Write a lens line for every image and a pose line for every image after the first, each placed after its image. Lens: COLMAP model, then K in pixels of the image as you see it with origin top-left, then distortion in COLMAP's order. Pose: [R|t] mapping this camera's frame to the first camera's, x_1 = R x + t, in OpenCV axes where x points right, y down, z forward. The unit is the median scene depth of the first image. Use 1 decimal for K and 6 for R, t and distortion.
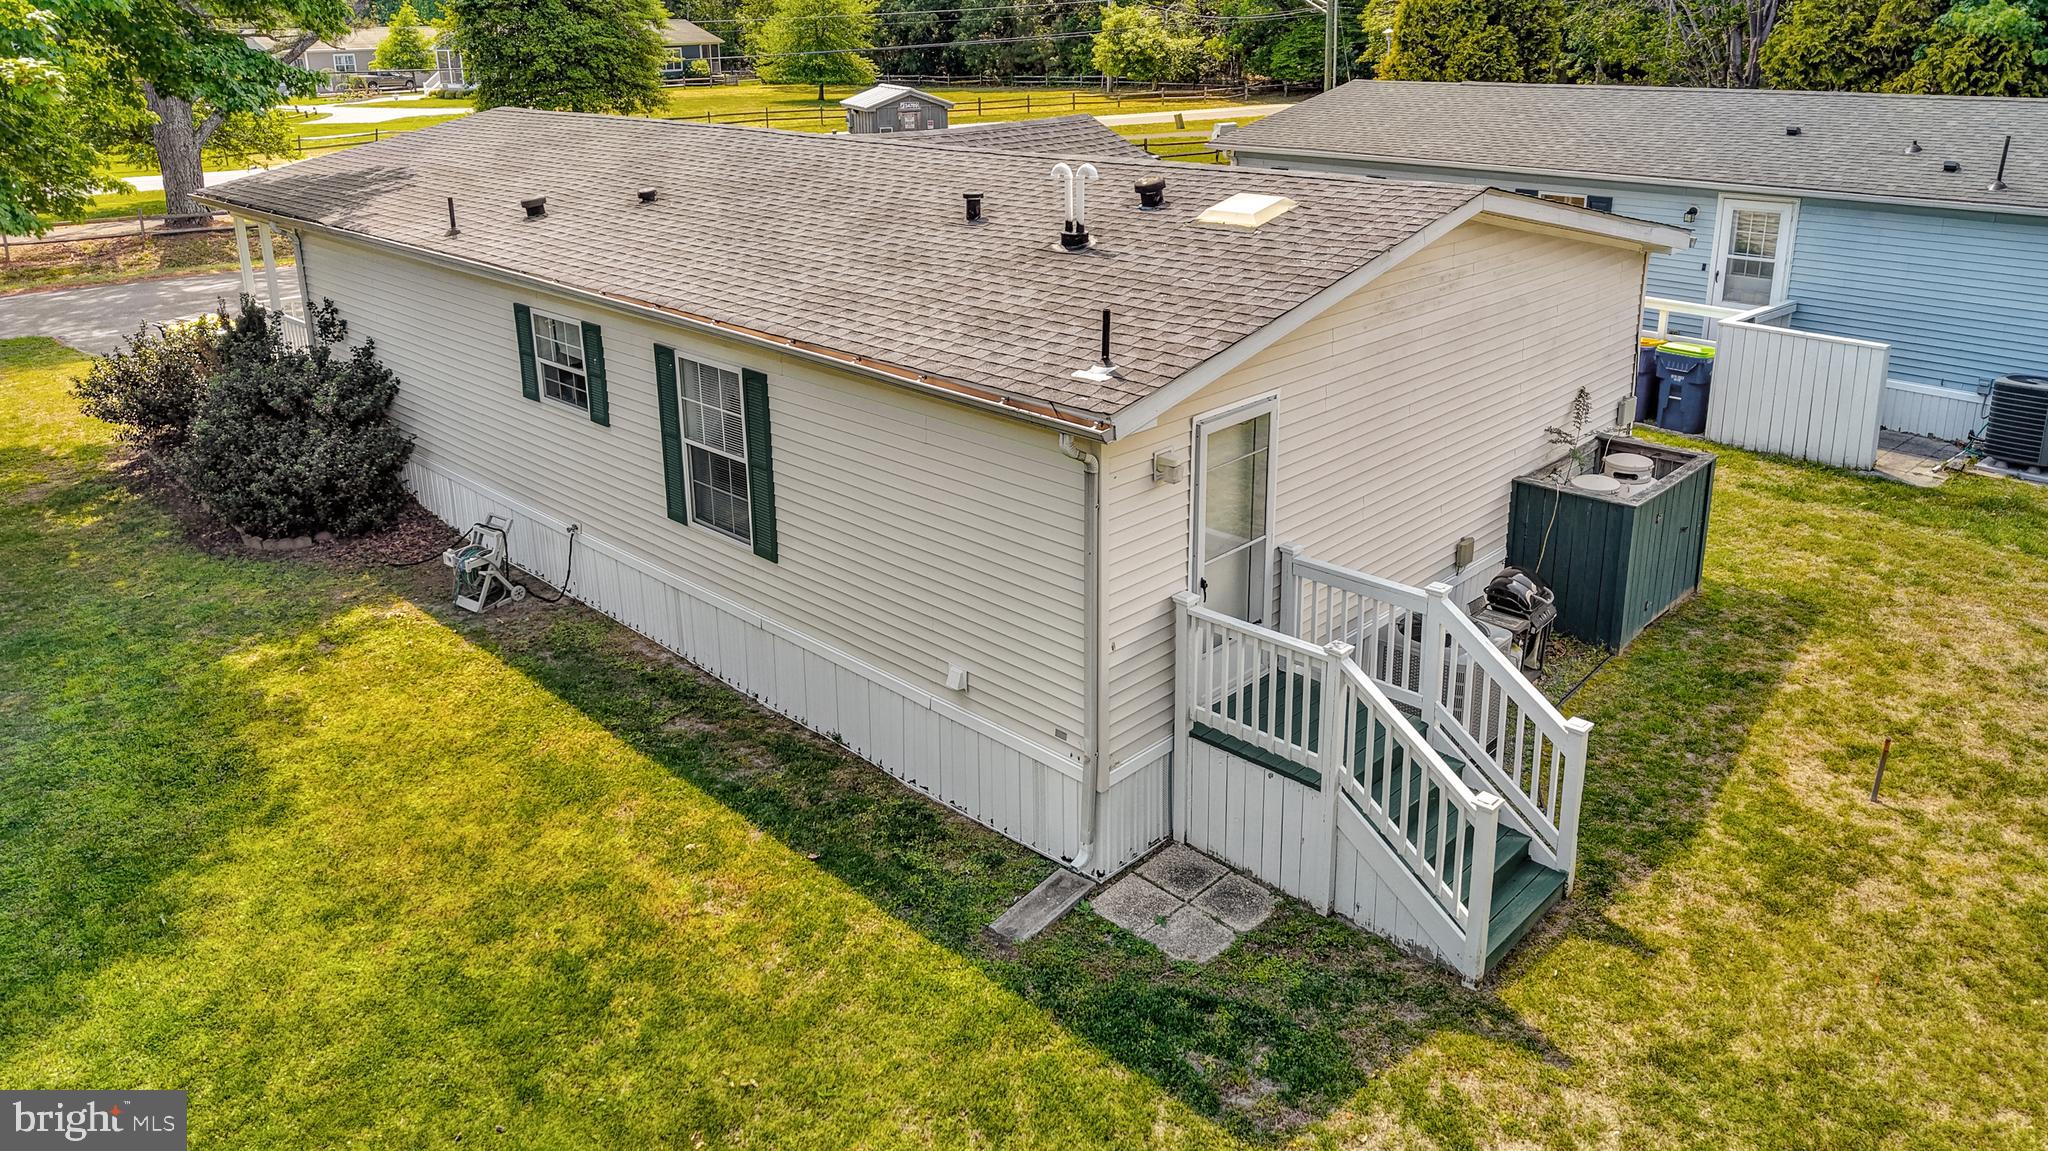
lens RADIAL K [[1454.2, 0, 1023.4], [0, 1454.2, 533.3], [0, 0, 1]] dist [0.087071, -0.111282]
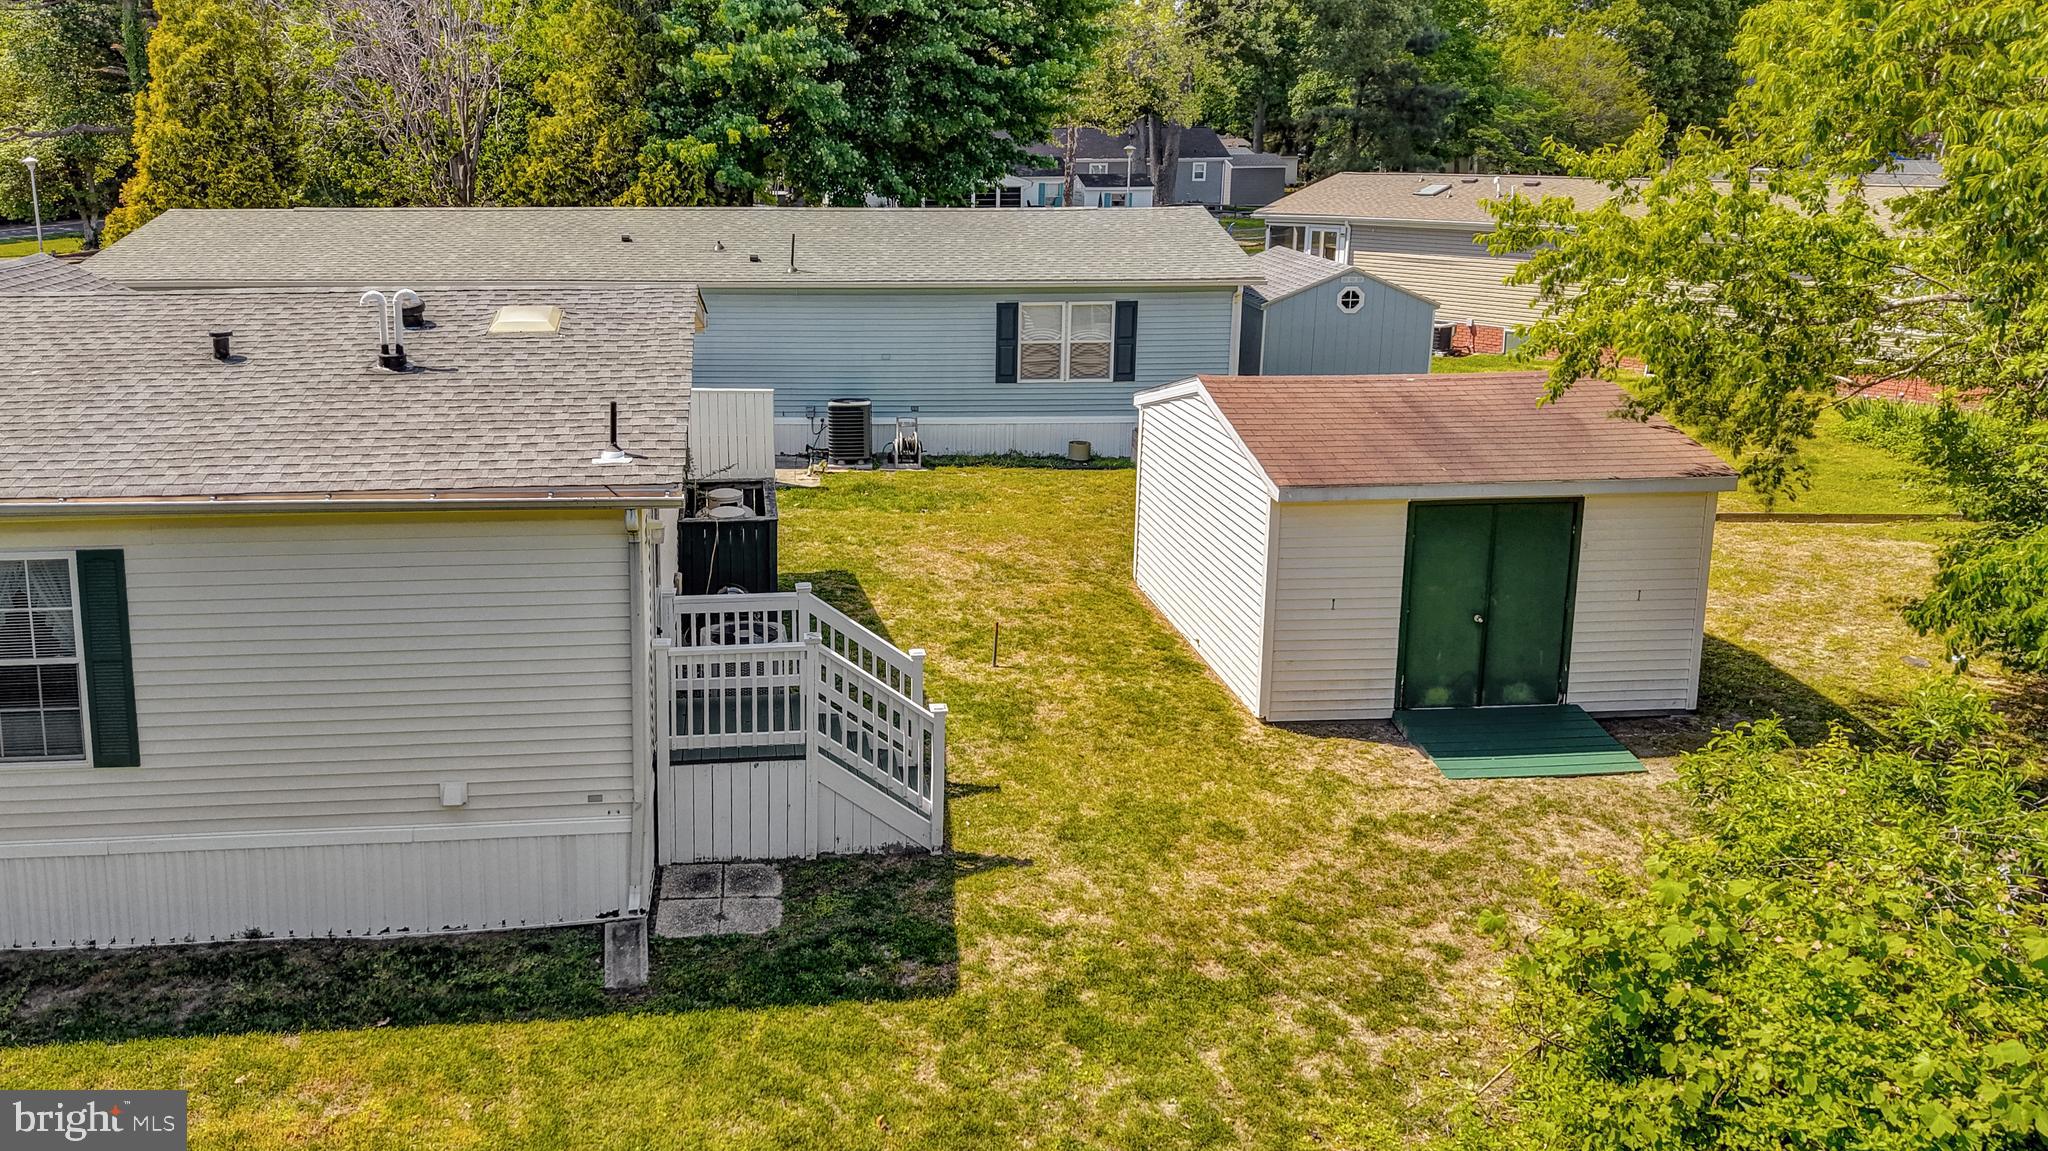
lens RADIAL K [[1331.5, 0, 1022.8], [0, 1331.5, 560.2], [0, 0, 1]] dist [0.068831, -0.081913]
pose [[0.629183, -0.231930, 0.741847, -0.447386], [0.260920, 0.962082, 0.079490, -0.027141], [-0.732154, 0.143549, 0.665841, 0.072636]]
